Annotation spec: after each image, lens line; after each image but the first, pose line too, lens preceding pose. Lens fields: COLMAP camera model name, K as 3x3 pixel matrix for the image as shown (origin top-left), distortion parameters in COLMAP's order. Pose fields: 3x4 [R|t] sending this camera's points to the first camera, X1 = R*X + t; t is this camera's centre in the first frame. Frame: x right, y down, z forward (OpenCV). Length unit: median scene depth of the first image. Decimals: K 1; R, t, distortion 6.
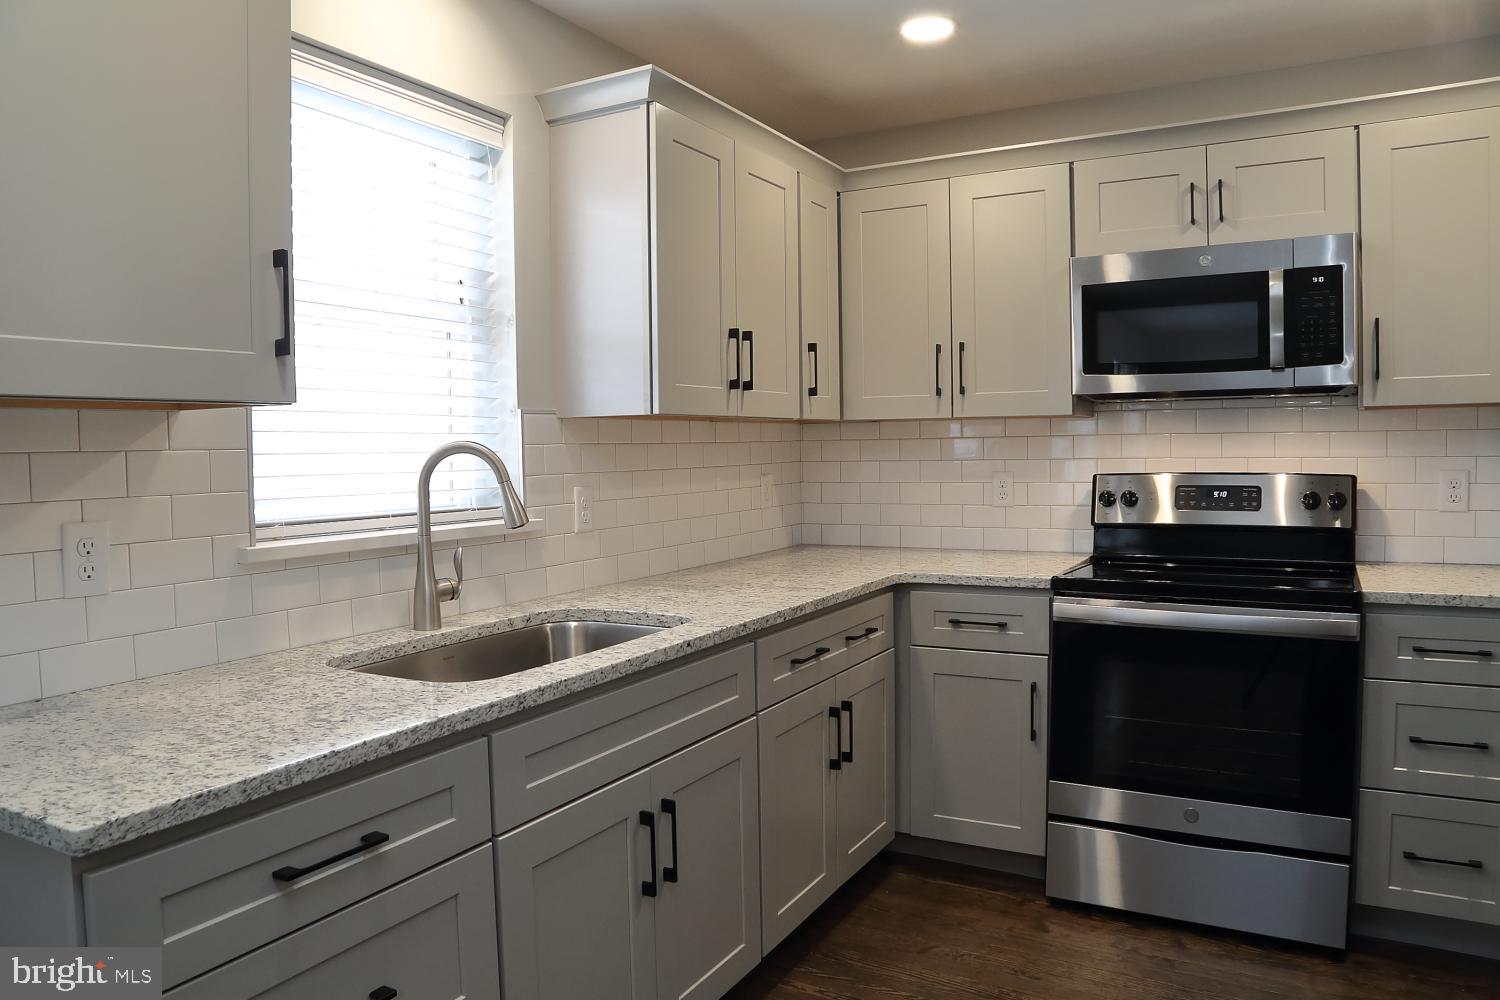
lens RADIAL K [[1060.6, 0, 750.0], [0, 1060.6, 500.0], [0, 0, 1]] dist [-0.134152, 0.078210]
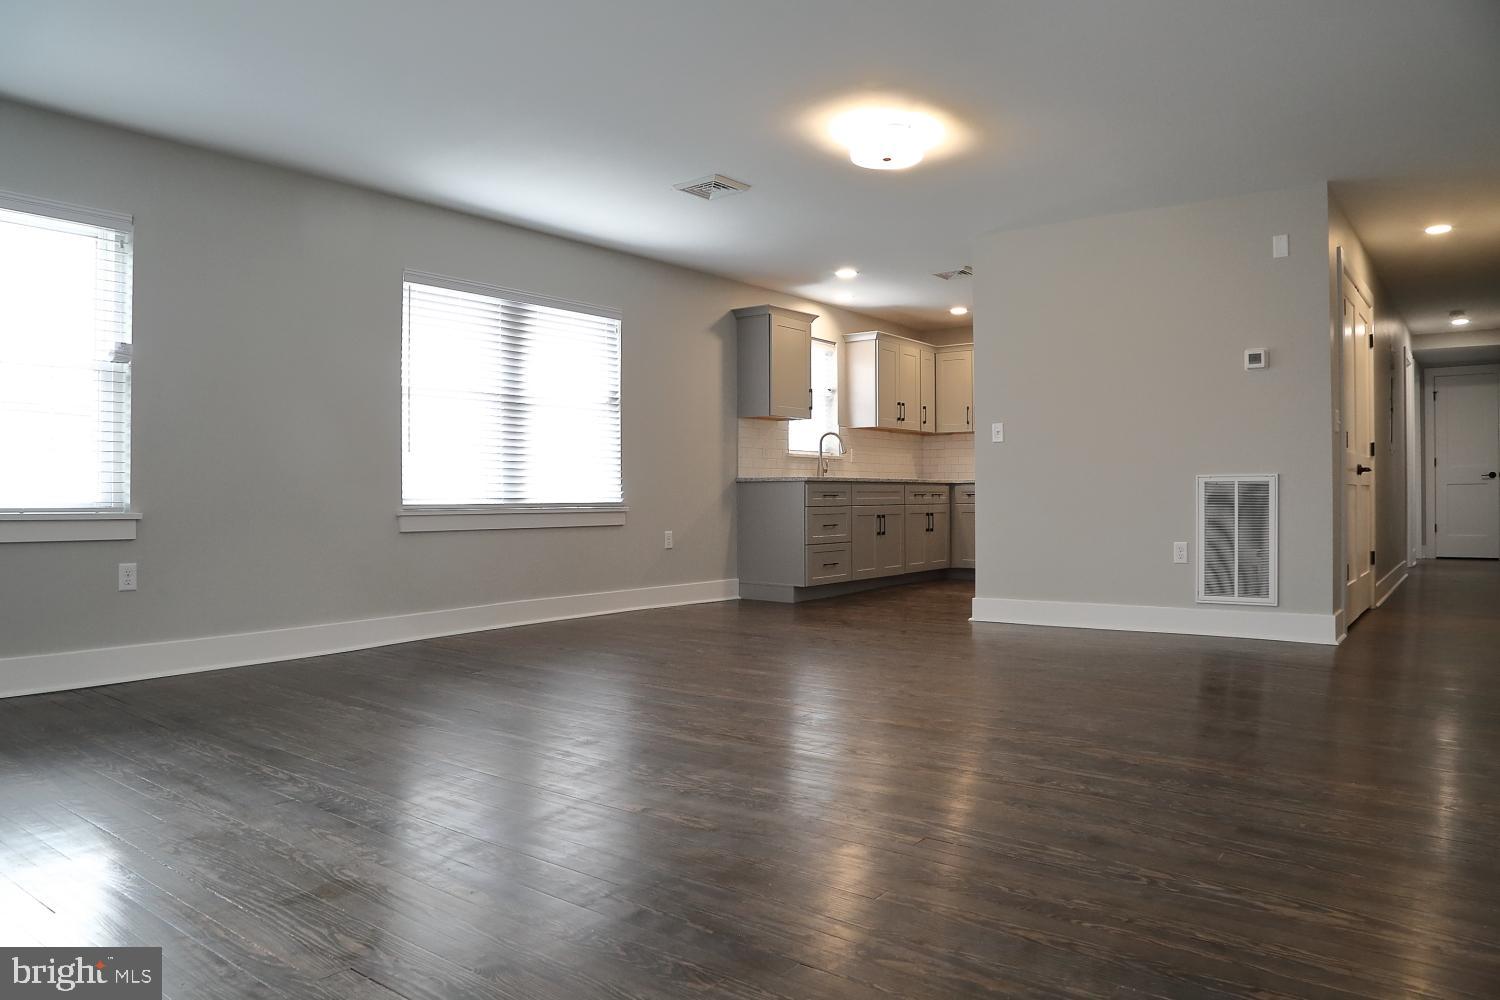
lens RADIAL K [[1033.5, 0, 755.8], [0, 1033.5, 499.2], [0, 0, 1]] dist [-0.124740, 0.065478]
pose [[0.990147, 0.012771, -0.139446, -0.005676], [-0.019419, 0.998733, -0.046417, 0.293246], [0.138677, 0.048667, 0.989141, -2.191124]]
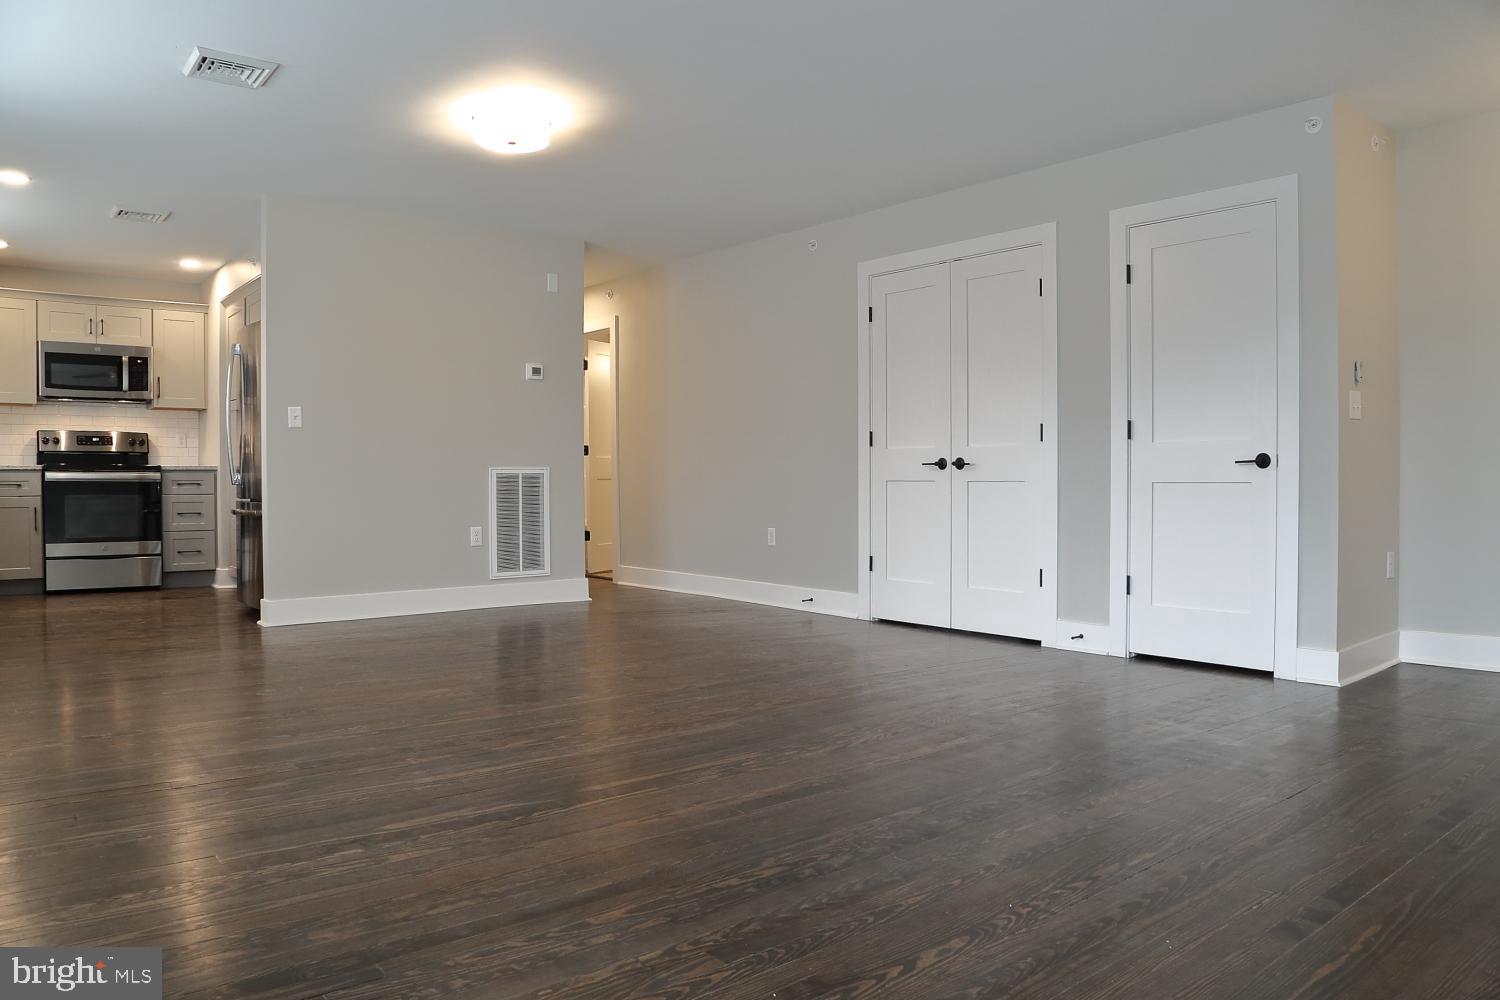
lens RADIAL K [[1033.5, 0, 755.8], [0, 1033.5, 499.2], [0, 0, 1]] dist [-0.124740, 0.065478]
pose [[0.358764, -0.002562, 0.933425, -1.331571], [0.043677, 0.998947, -0.014045, 0.266060], [-0.932406, 0.045808, 0.358498, -1.487510]]
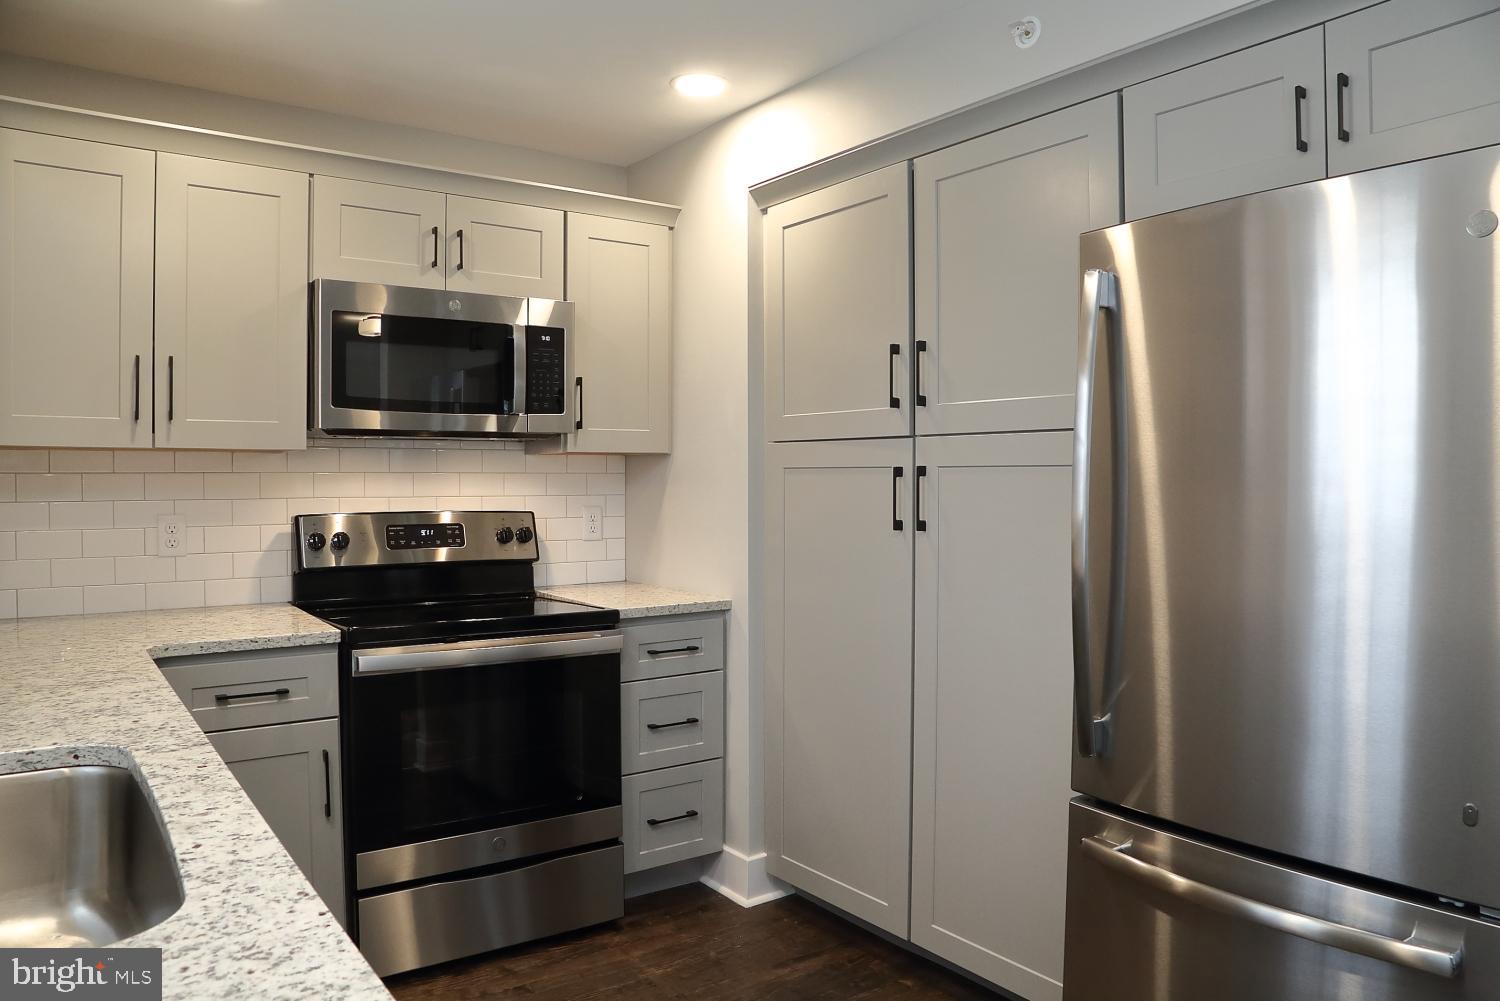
lens RADIAL K [[1033.5, 0, 755.8], [0, 1033.5, 499.7], [0, 0, 1]] dist [-0.124740, 0.065478]
pose [[0.407381, -0.002365, 0.913255, -0.360242], [0.036860, 0.999224, -0.013855, -0.012888], [-0.912514, 0.039307, 0.407152, 0.314462]]
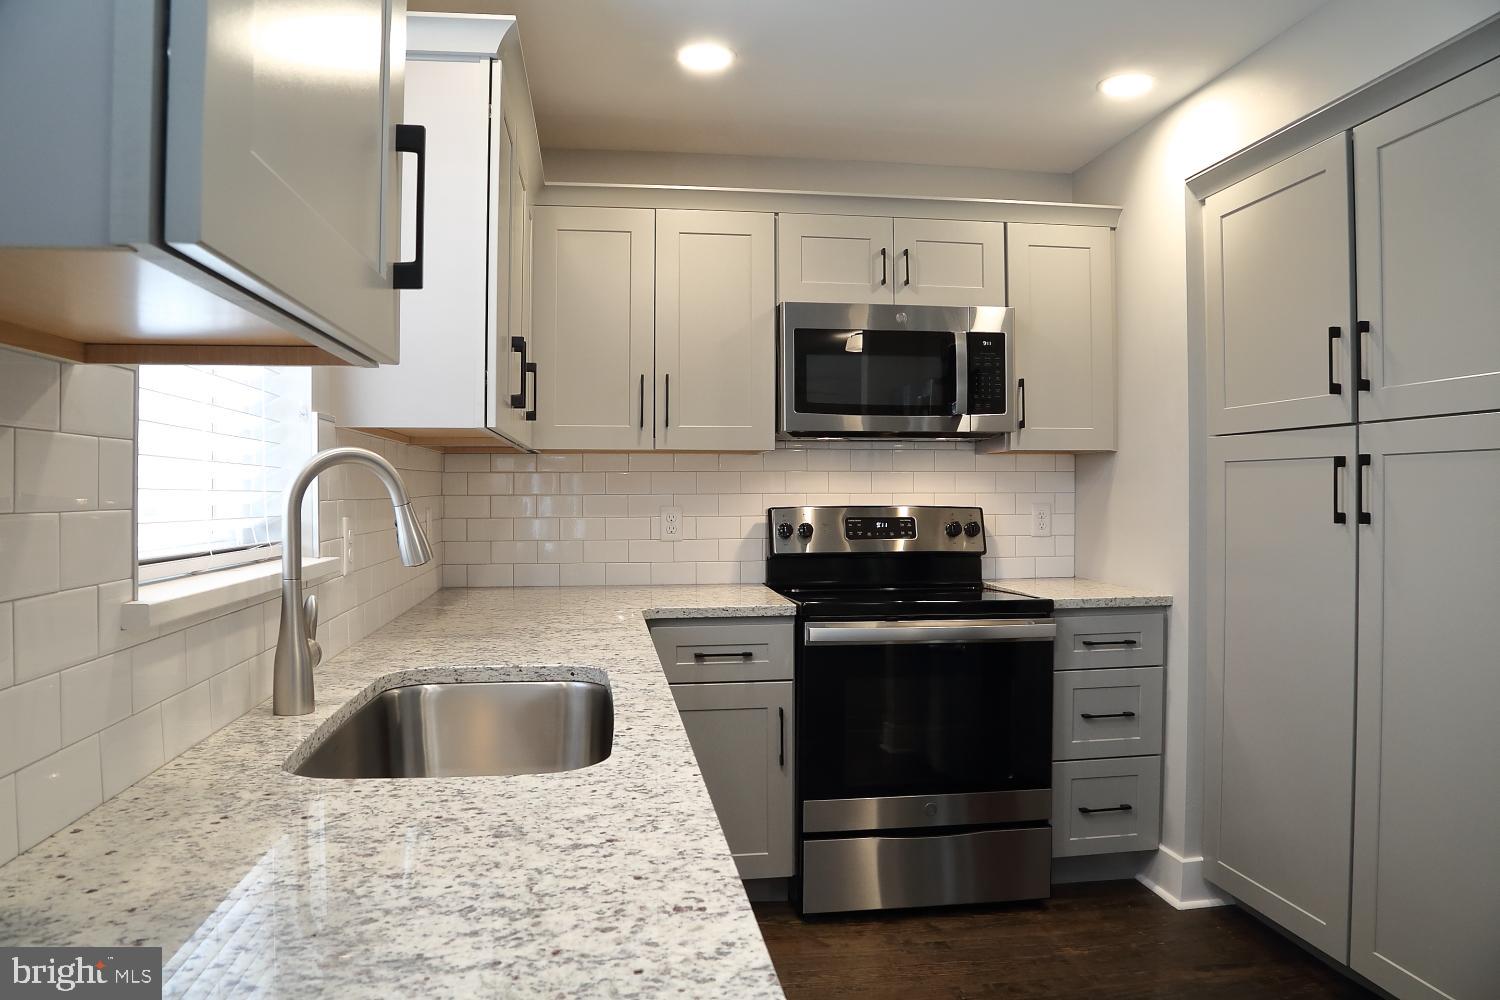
lens RADIAL K [[1033.5, 0, 755.8], [0, 1033.5, 499.2], [0, 0, 1]] dist [-0.124740, 0.065478]
pose [[0.787396, 0.010407, 0.616359, -0.374402], [0.019712, 0.998921, -0.042049, 0.011809], [-0.616132, 0.045259, 0.786342, 0.214803]]
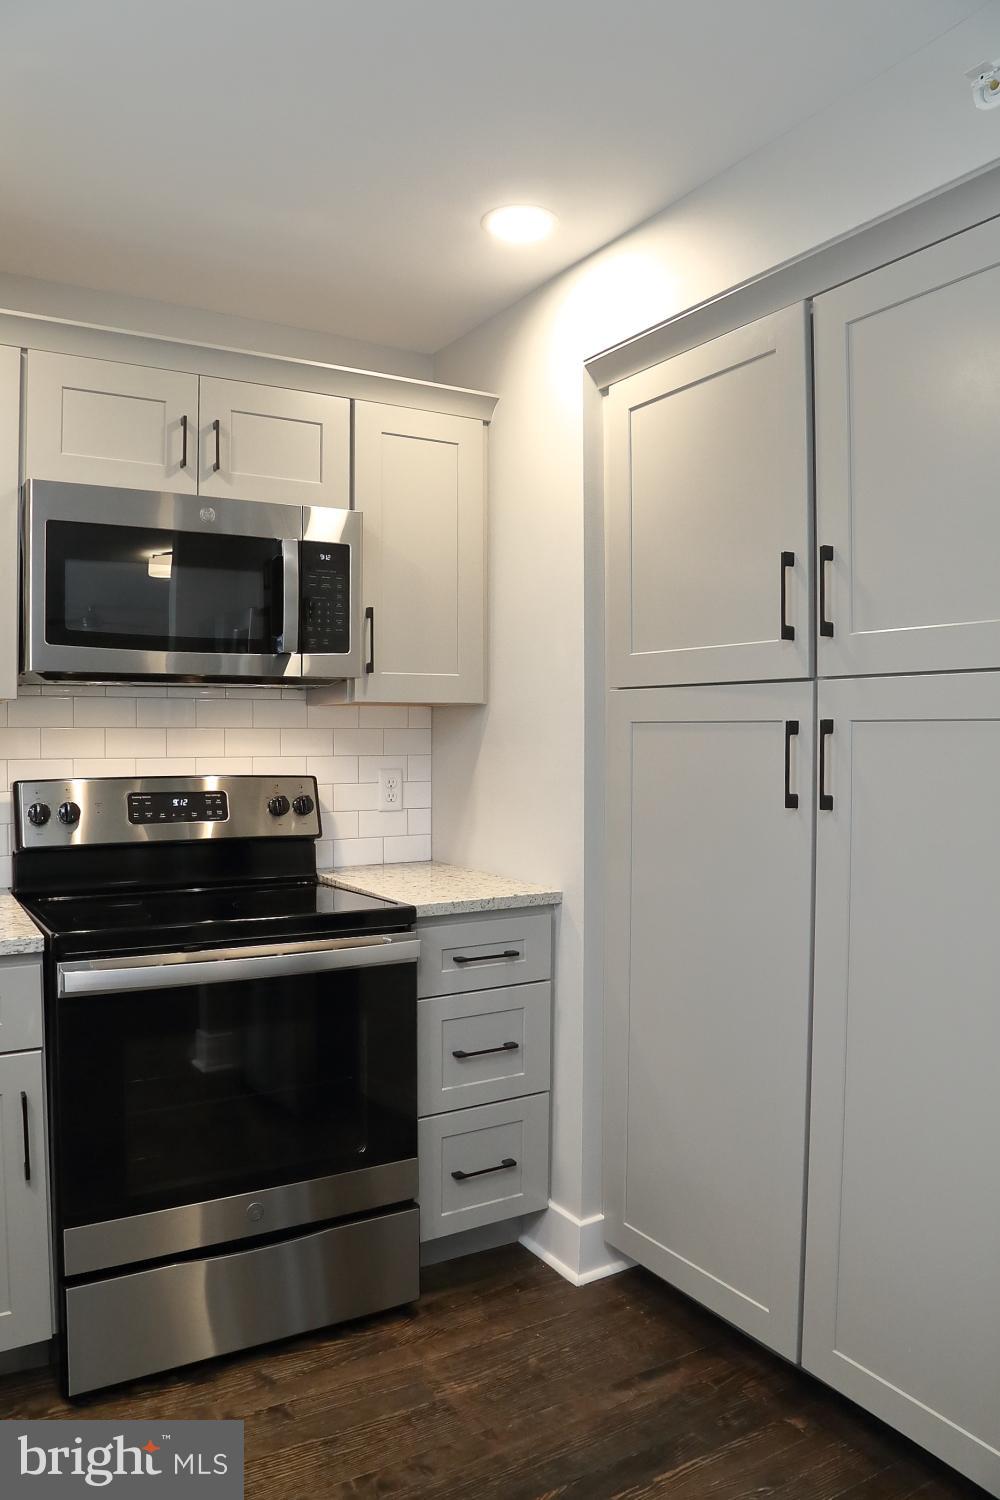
lens RADIAL K [[1033.5, 0, 482.5], [0, 1033.5, 756.1], [0, 0, 1]] dist [-0.124740, 0.065478]
pose [[0.494930, -0.003564, 0.868926, -0.141590], [0.032672, 0.999361, -0.014511, -0.024449], [-0.868318, 0.035572, 0.494730, 0.420449]]
